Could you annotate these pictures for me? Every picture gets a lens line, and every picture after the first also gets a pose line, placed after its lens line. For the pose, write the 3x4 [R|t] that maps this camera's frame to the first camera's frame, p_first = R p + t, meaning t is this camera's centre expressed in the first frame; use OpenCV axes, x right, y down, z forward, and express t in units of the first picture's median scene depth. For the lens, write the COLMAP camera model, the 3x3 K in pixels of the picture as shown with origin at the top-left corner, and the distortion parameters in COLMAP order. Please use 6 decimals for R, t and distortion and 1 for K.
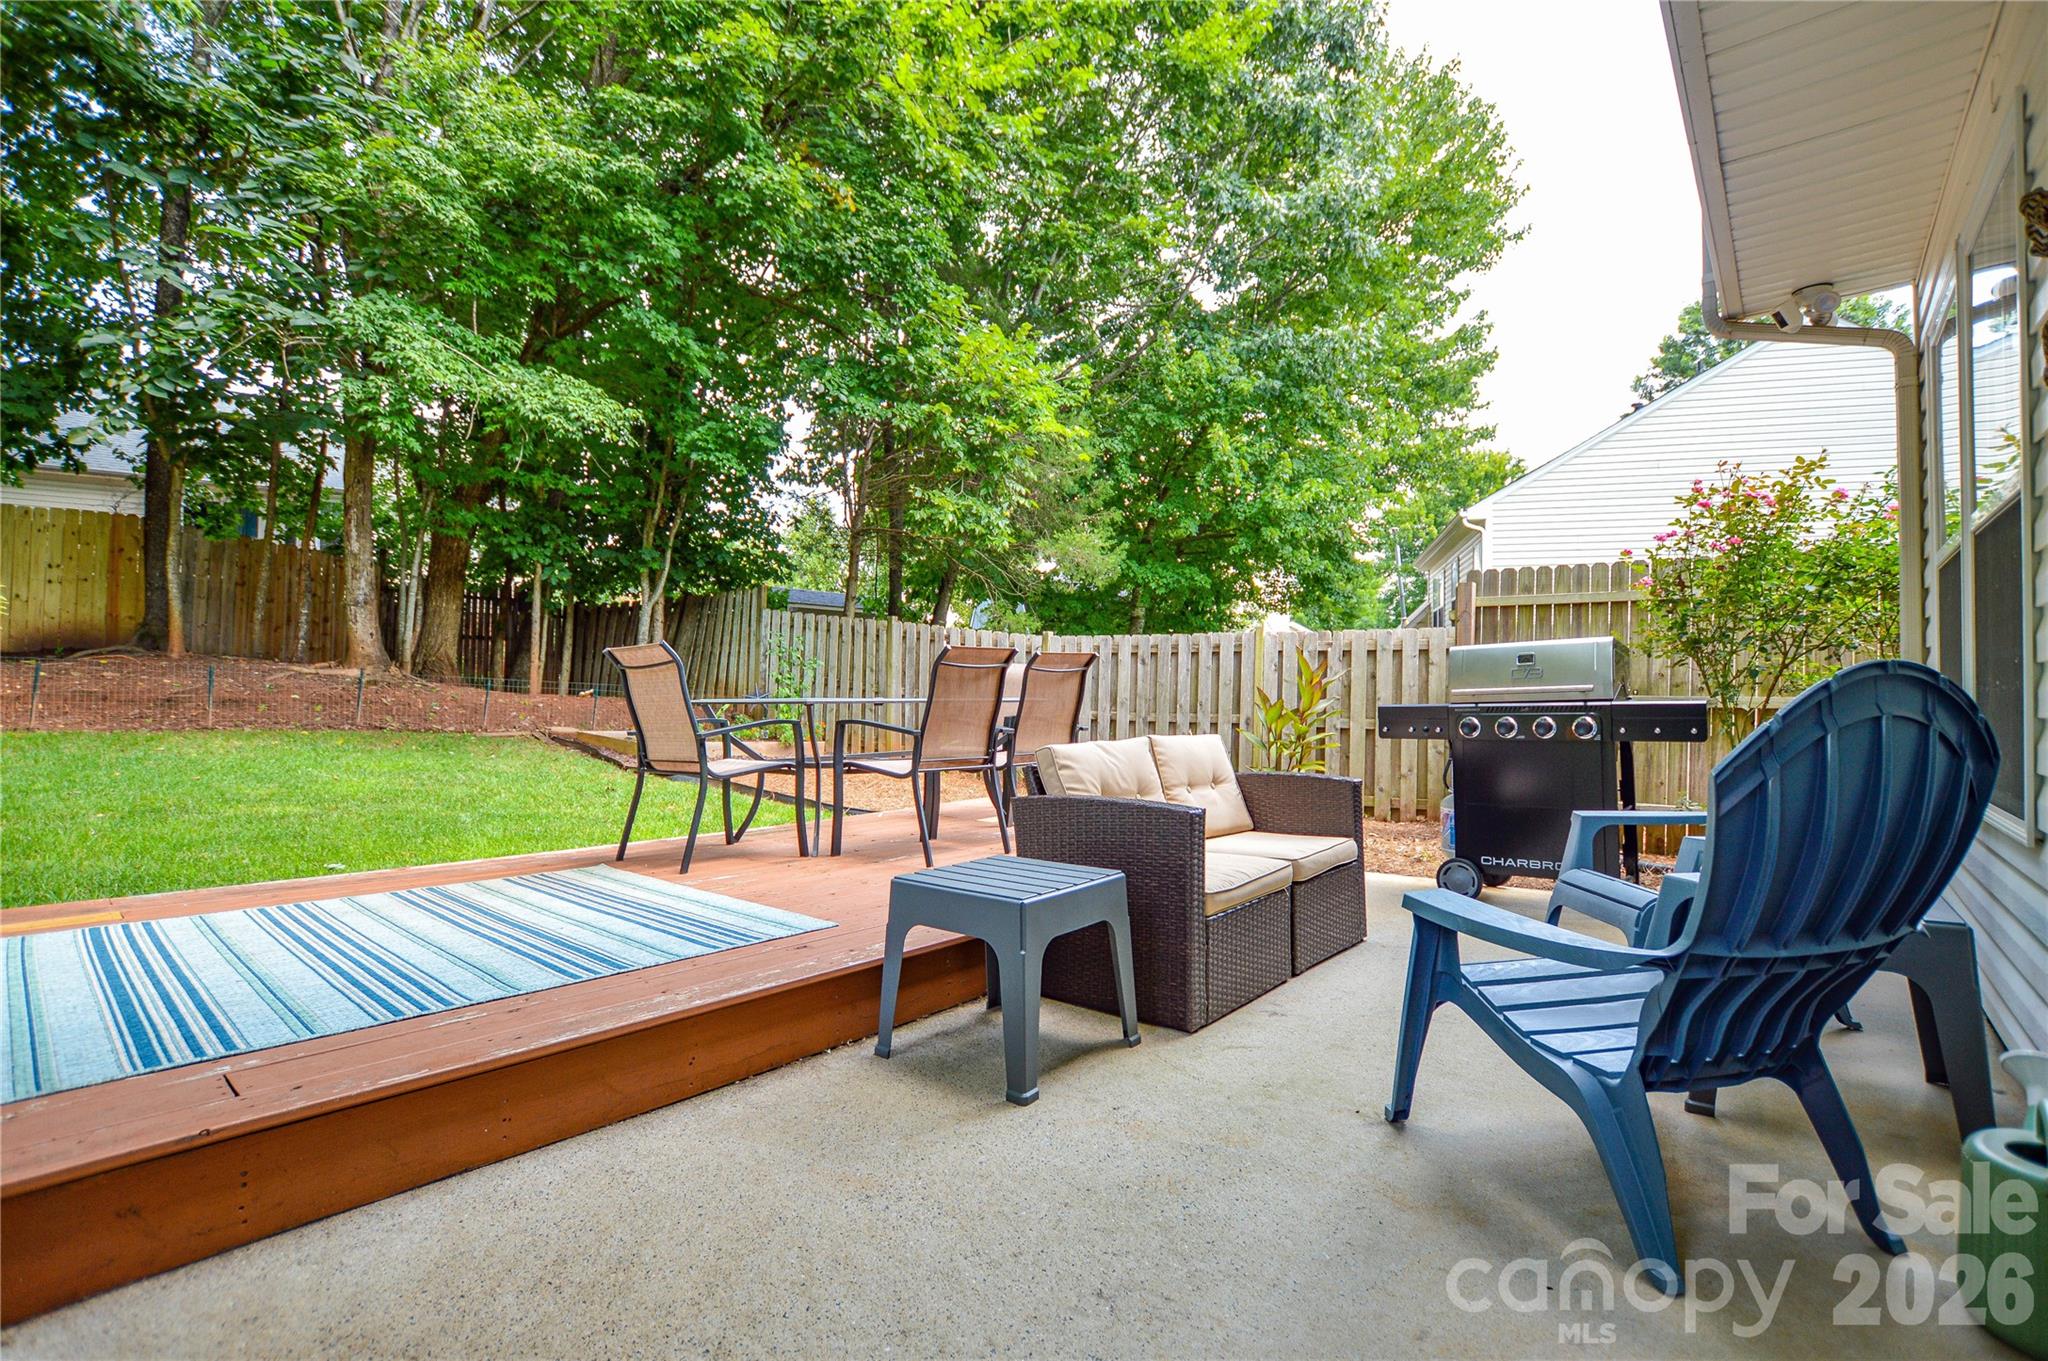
lens RADIAL K [[925.1, 0, 1063.6], [0, 925.1, 681.7], [0, 0, 1]] dist [-0.024459, 0.000832]
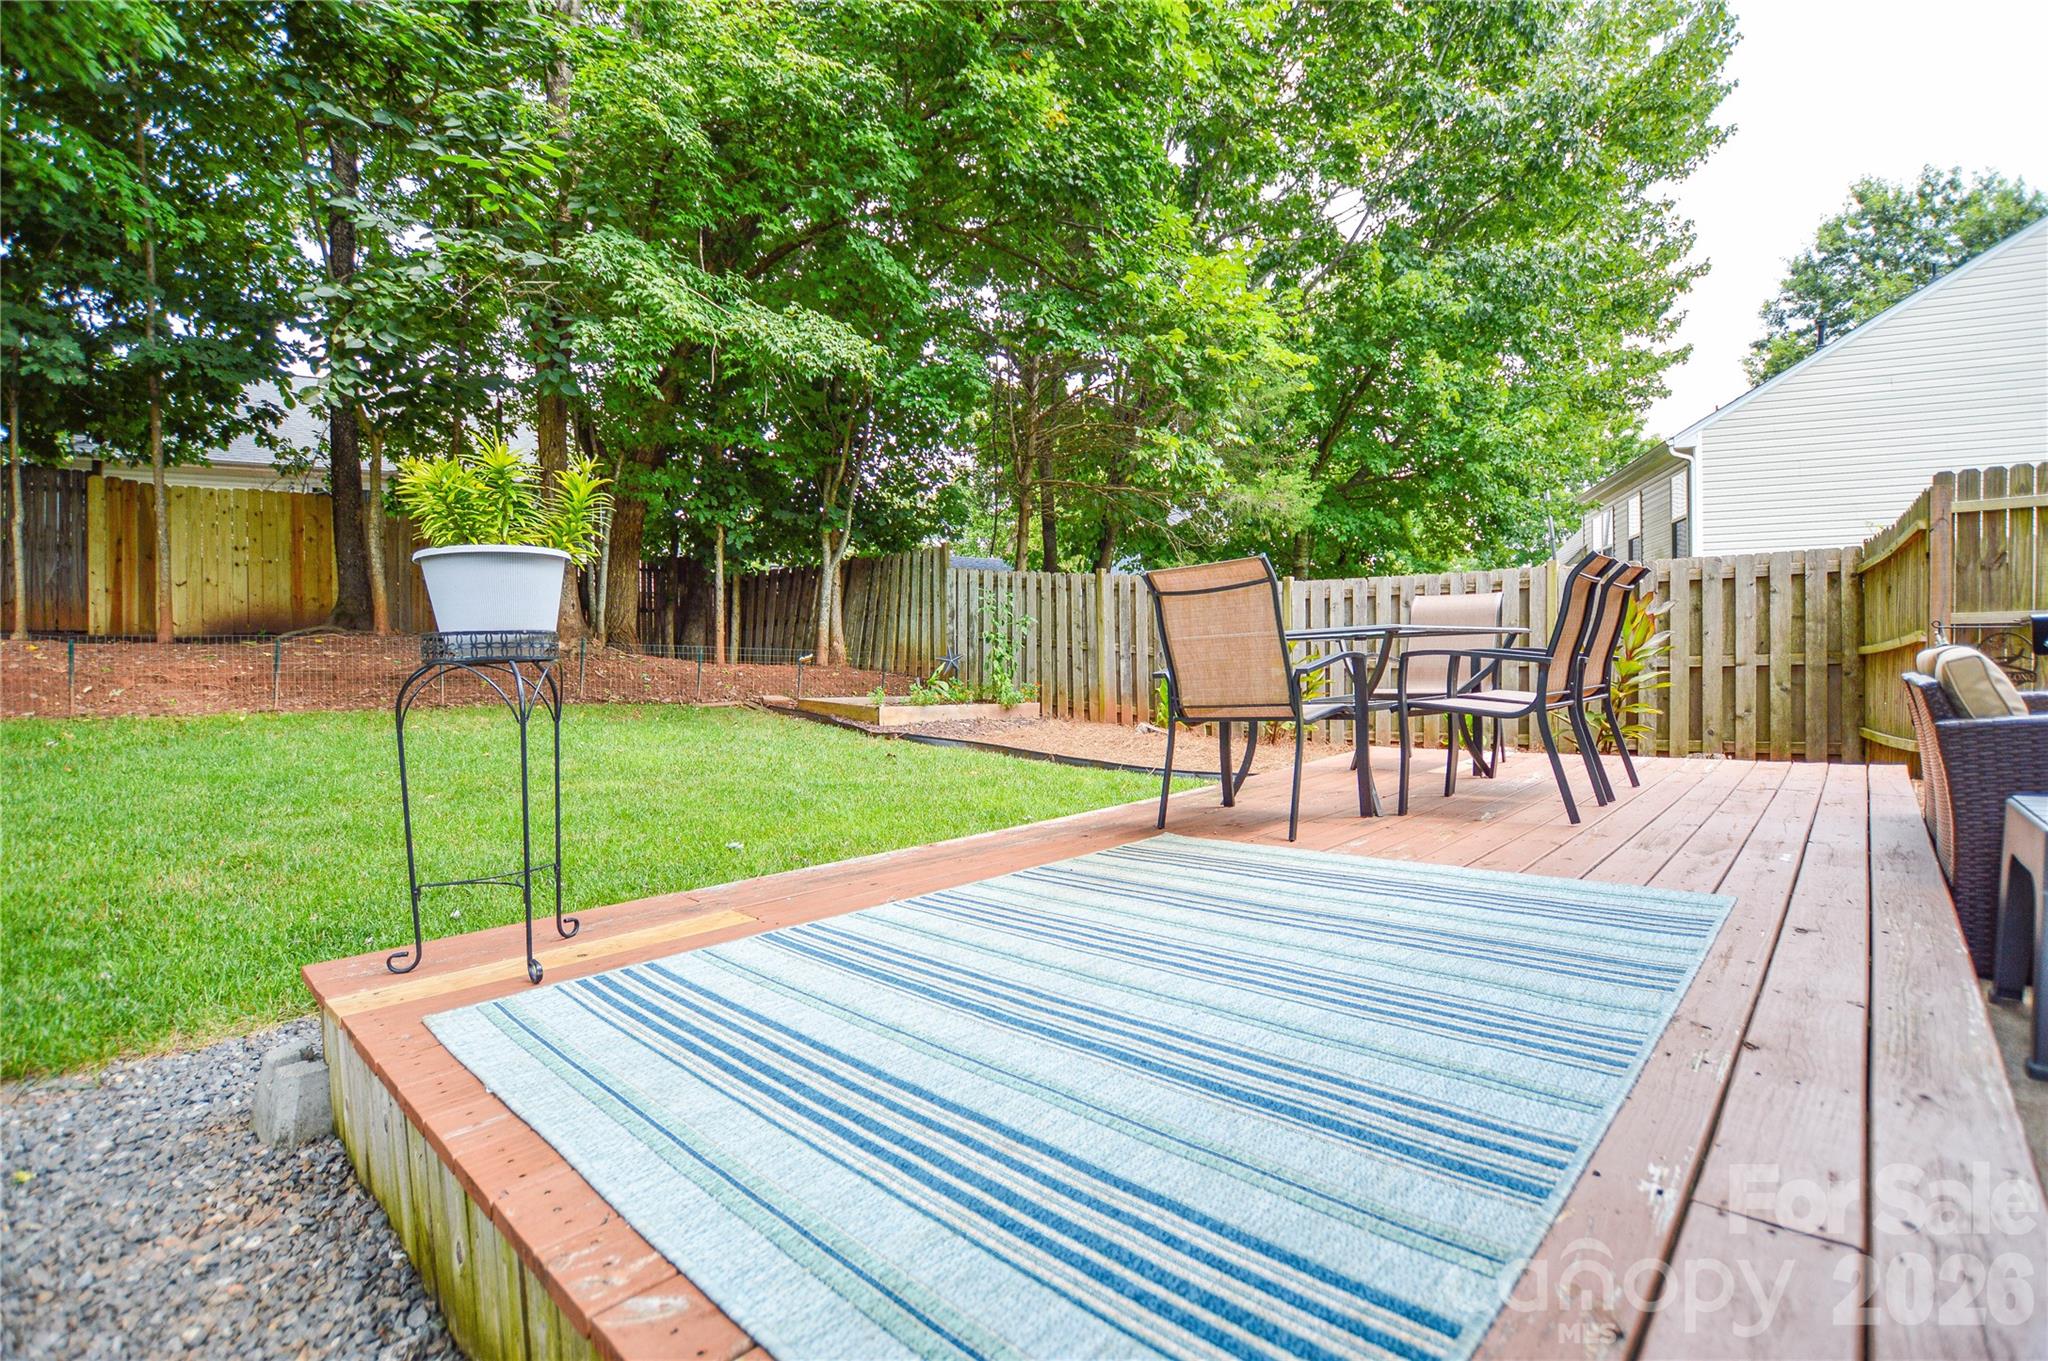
lens RADIAL K [[904.4, 0, 1024.0], [0, 904.4, 680.5], [0, 0, 1]] dist [-0.025976, 0.000454]
pose [[0.998157, -0.030322, -0.052570, -0.239762], [0.031933, 0.999037, 0.030077, 0.014228], [0.051608, -0.031701, 0.998164, 0.079570]]
